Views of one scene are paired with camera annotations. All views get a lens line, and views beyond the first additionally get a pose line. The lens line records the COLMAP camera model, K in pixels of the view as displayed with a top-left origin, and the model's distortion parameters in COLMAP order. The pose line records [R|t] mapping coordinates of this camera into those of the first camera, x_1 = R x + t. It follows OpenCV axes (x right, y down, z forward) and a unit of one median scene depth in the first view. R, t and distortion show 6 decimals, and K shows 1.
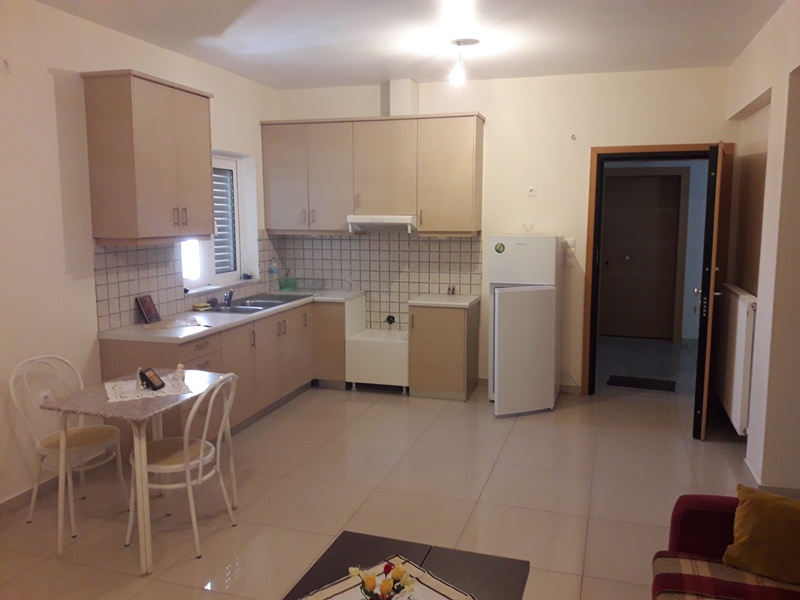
lens RADIAL K [[671.1, 0, 400.0], [0, 671.1, 296.4], [0, 0, 1]] dist [0.187886, -0.329439]
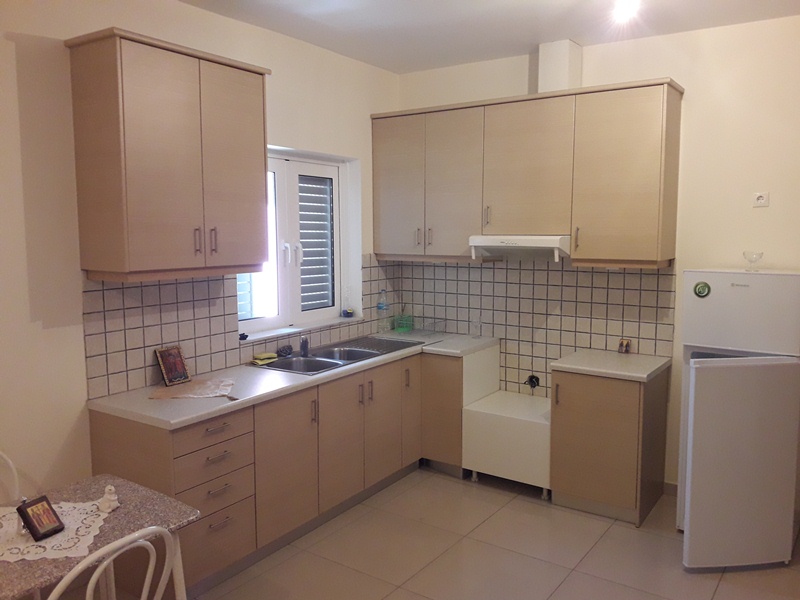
lens RADIAL K [[671.1, 0, 400.0], [0, 671.1, 296.4], [0, 0, 1]] dist [0.187886, -0.329439]
pose [[0.957915, 0.028869, -0.285597, 0.056785], [-0.035143, 0.999240, -0.016864, -0.040878], [0.284894, 0.026191, 0.958201, 0.291946]]
